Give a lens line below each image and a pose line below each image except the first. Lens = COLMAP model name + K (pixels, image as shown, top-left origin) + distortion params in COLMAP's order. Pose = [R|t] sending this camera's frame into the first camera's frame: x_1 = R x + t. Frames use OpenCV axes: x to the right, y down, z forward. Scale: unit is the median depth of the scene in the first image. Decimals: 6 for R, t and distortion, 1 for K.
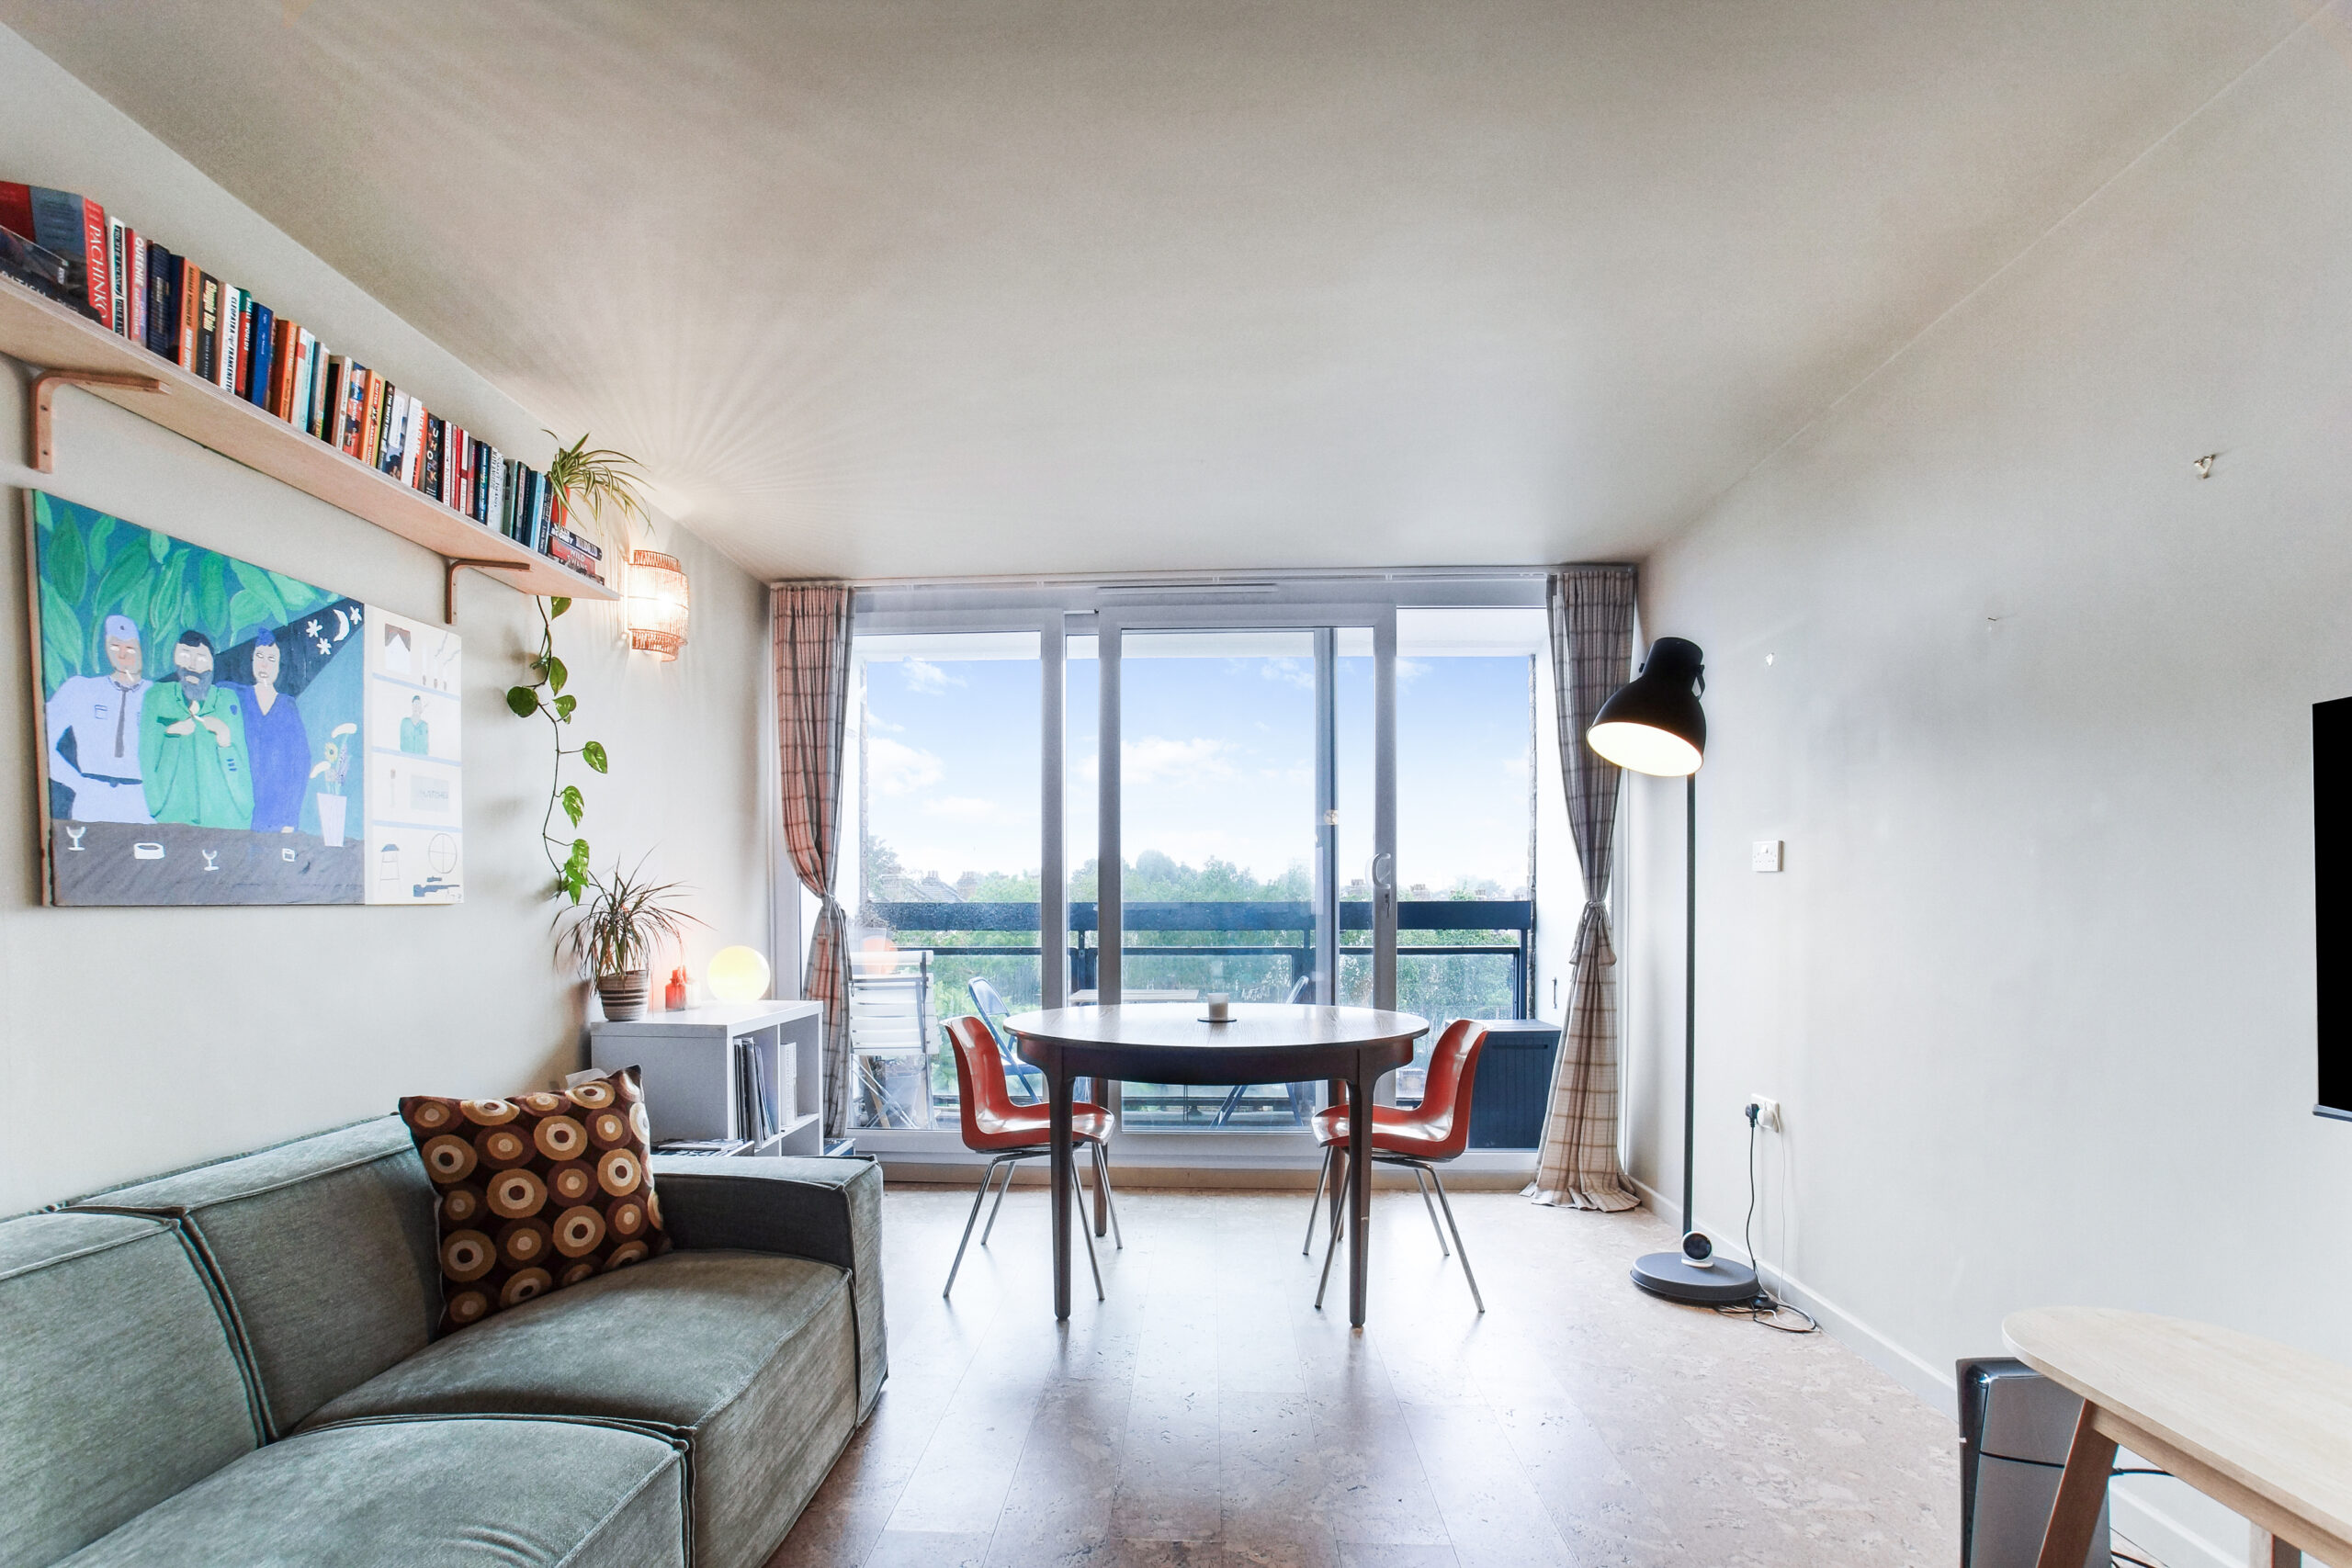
lens RADIAL K [[1156.6, 0, 1144.7], [0, 1156.6, 937.0], [0, 0, 1]] dist [-0.048066, 0.051472]
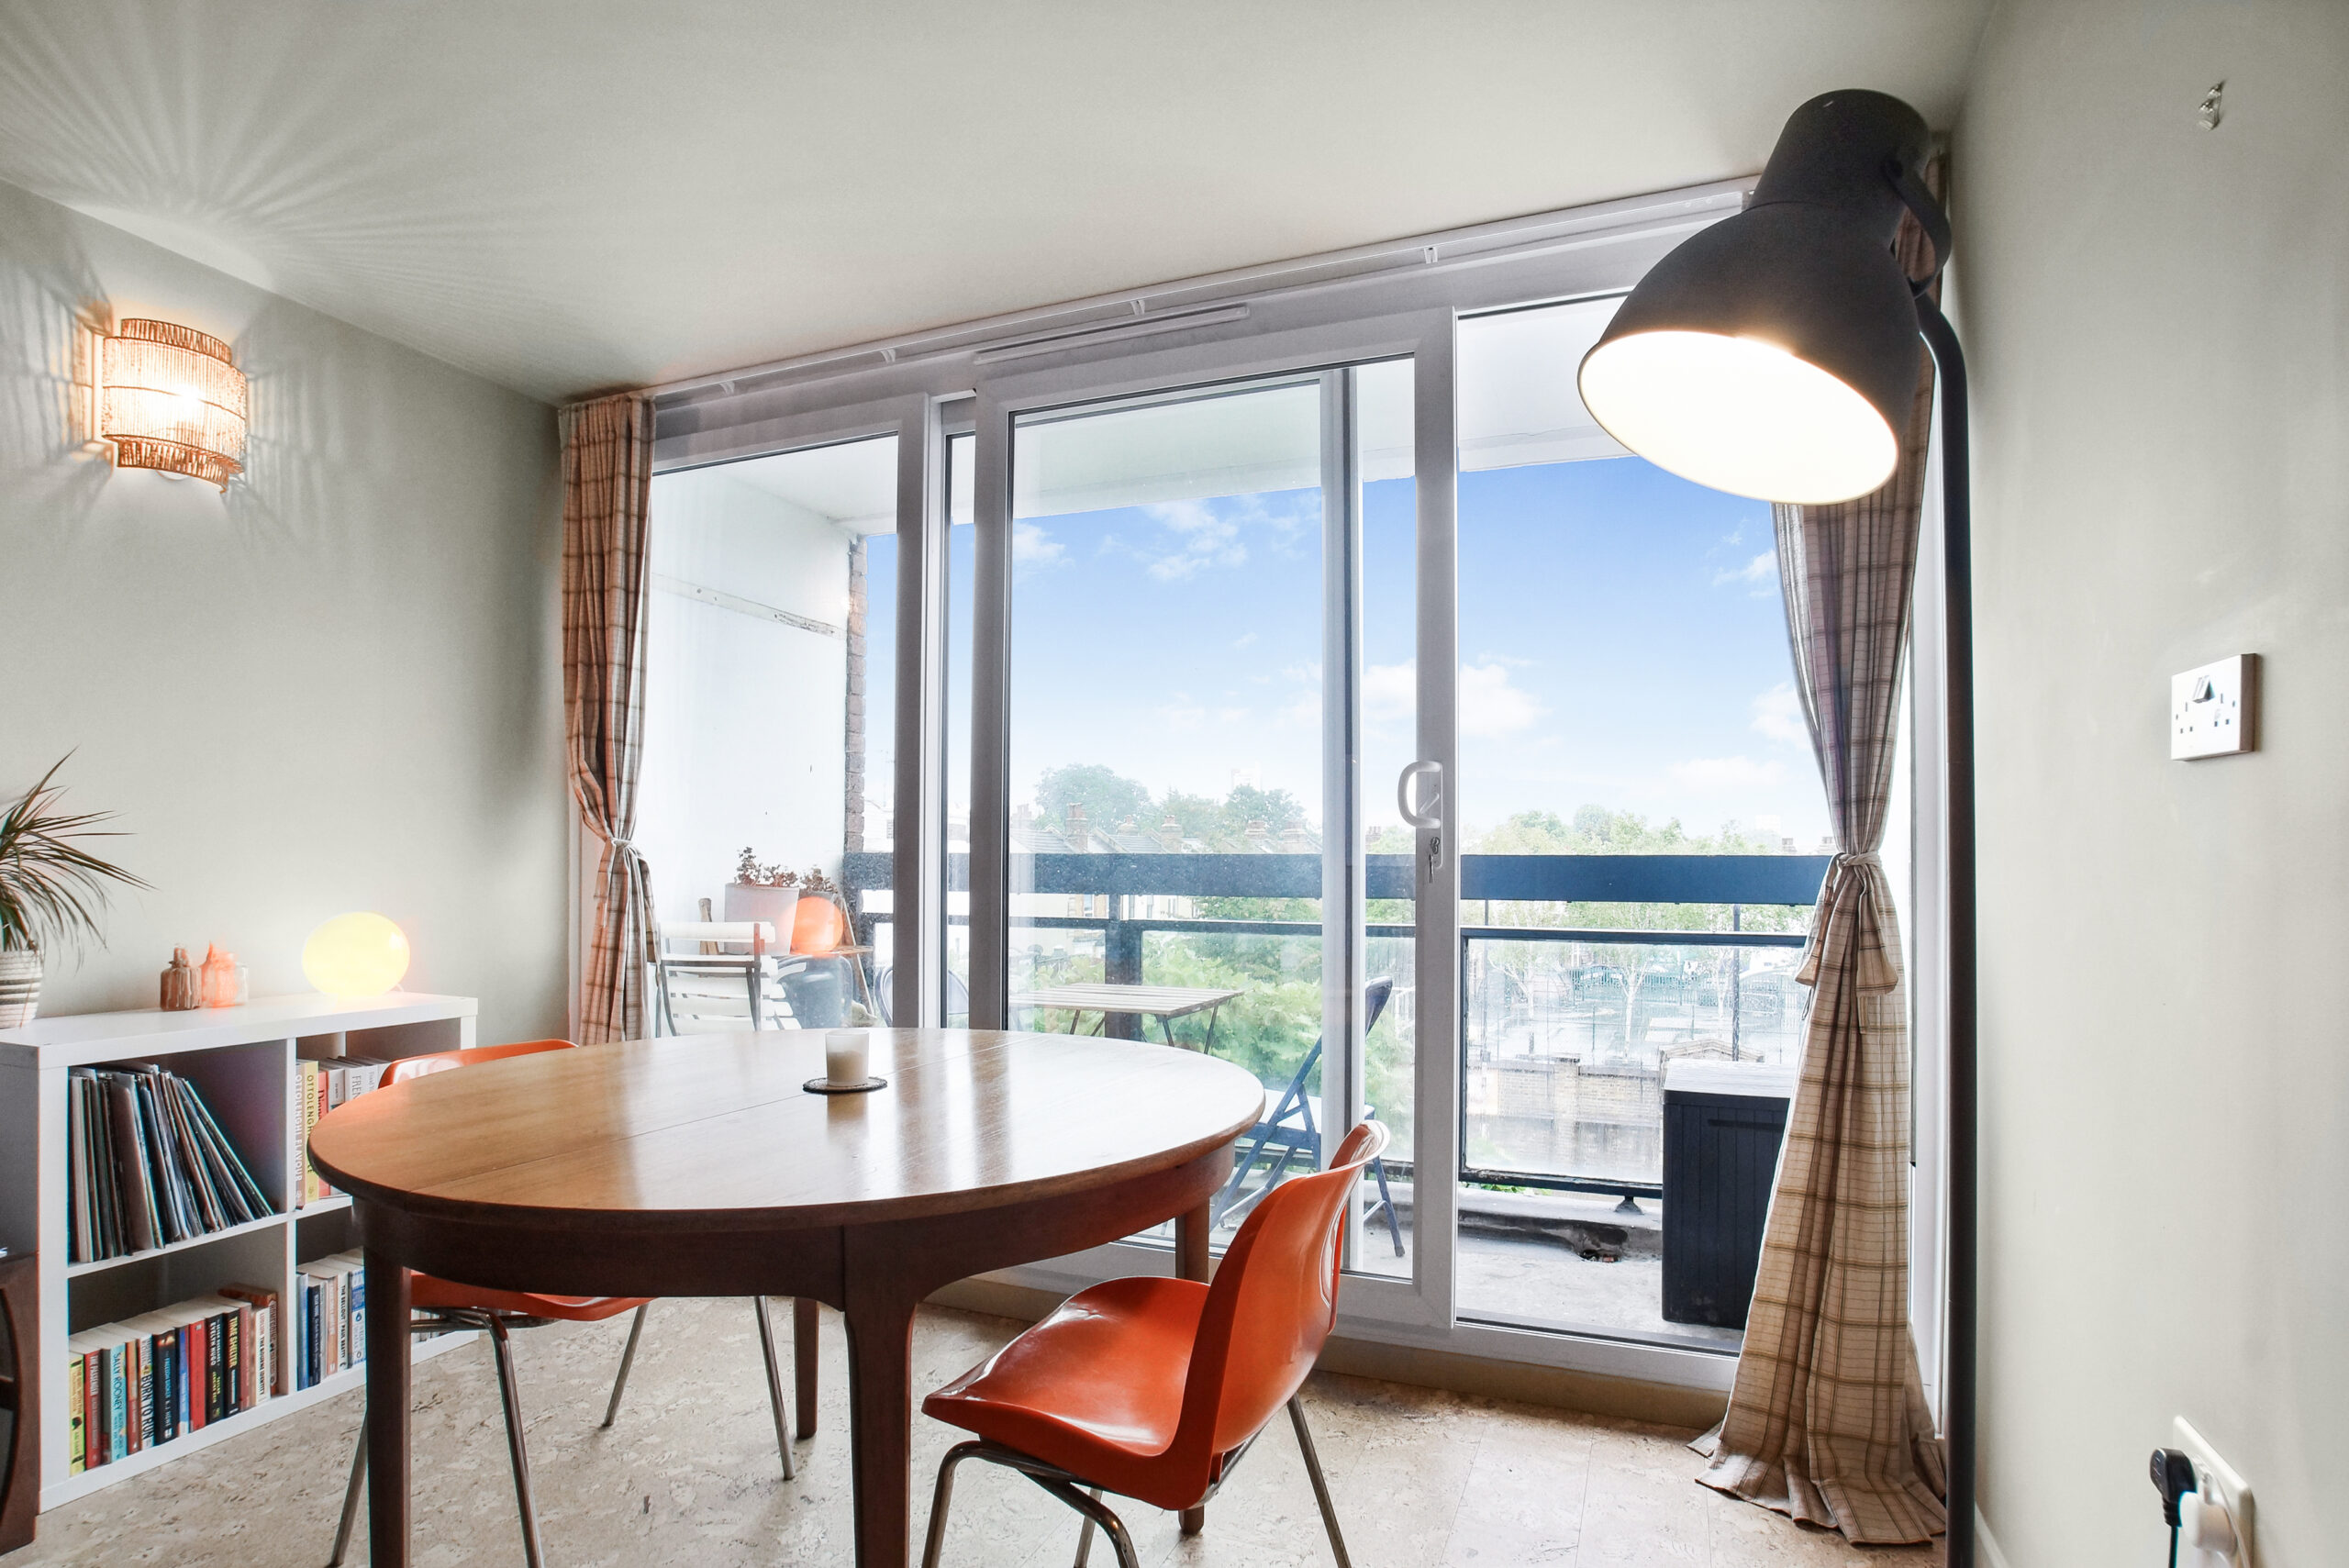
lens RADIAL K [[1187.1, 0, 1167.4], [0, 1187.1, 862.2], [0, 0, 1]] dist [-0.016099, 0.000993]
pose [[0.944815, 0.007088, -0.327529, 0.281980], [-0.015807, 0.999588, -0.023967, -0.011098], [0.327224, 0.027822, 0.944537, 0.446055]]
